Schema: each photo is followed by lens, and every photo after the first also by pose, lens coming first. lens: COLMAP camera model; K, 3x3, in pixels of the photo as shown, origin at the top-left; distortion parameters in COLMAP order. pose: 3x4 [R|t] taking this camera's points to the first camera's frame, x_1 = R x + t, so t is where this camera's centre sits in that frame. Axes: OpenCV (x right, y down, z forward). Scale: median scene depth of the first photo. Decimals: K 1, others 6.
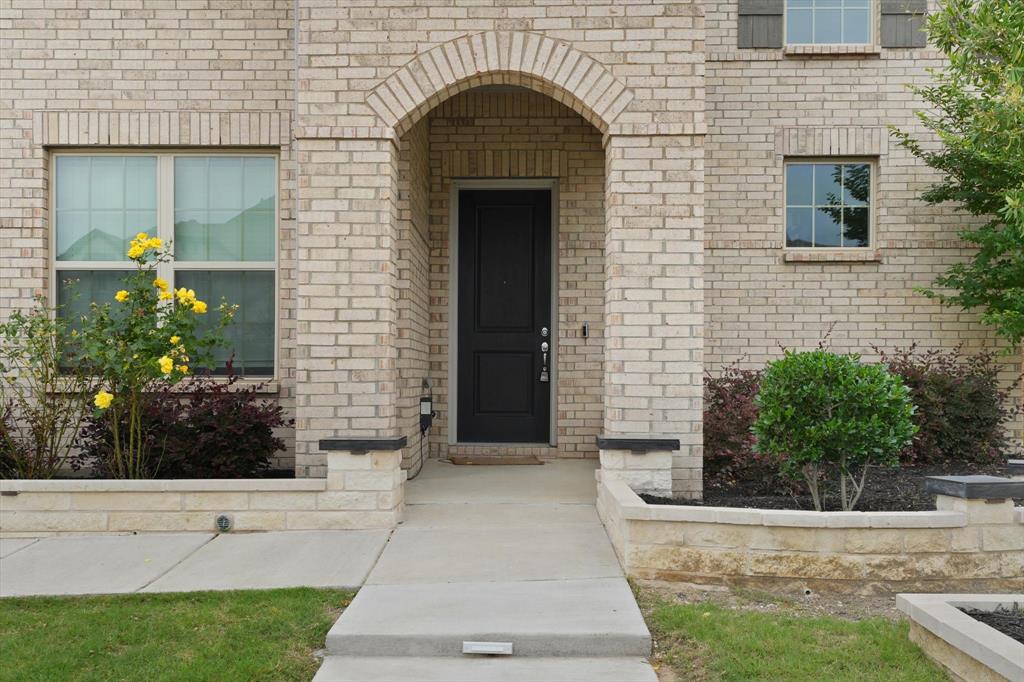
lens RADIAL K [[994.5, 0, 509.3], [0, 994.5, 371.7], [0, 0, 1]] dist [0.022902, 0.003877]
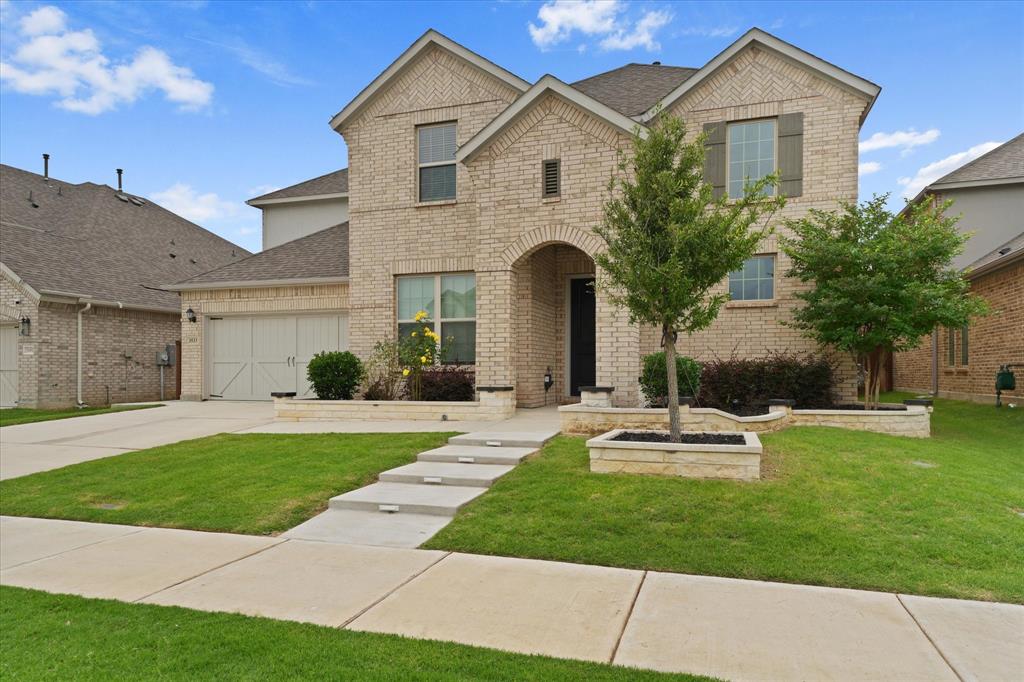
lens RADIAL K [[665.5, 0, 514.4], [0, 665.5, 373.6], [0, 0, 1]] dist [0.028259, 0.000239]
pose [[0.950559, -0.001272, -0.310541, 0.418257], [0.002954, 0.999983, 0.004945, 0.021393], [0.310529, -0.005618, 0.950547, -0.611352]]
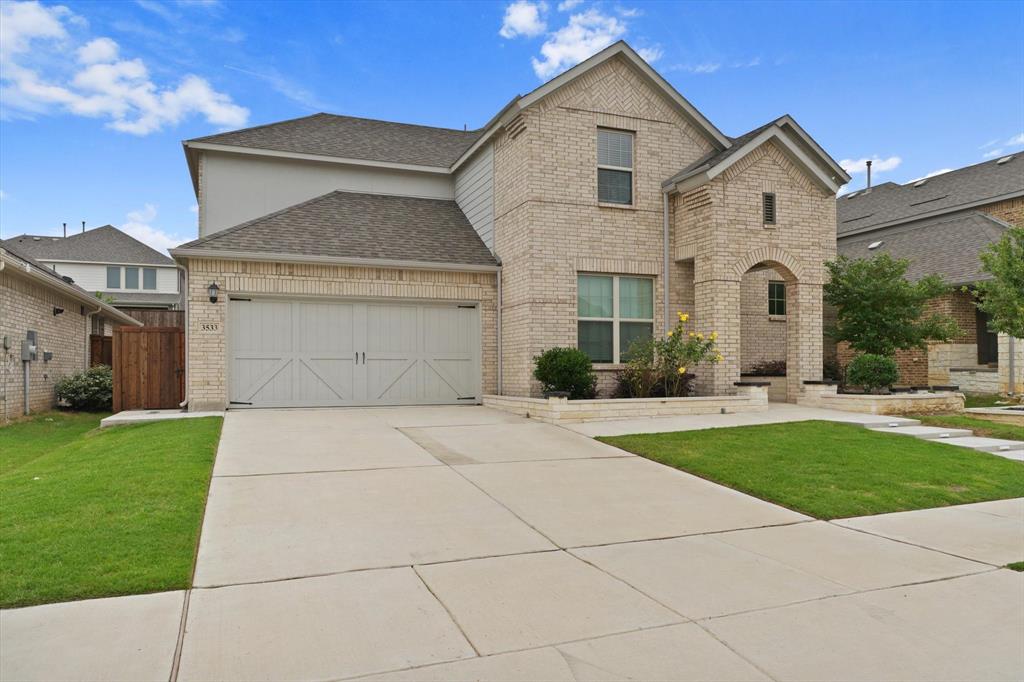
lens RADIAL K [[685.7, 0, 512.5], [0, 685.7, 366.0], [0, 0, 1]] dist [-0.003750, -0.001267]
pose [[0.930756, -0.001965, 0.365637, -1.476229], [0.004245, 0.999976, -0.005432, 0.023529], [-0.365617, 0.006608, 0.930742, -0.628244]]
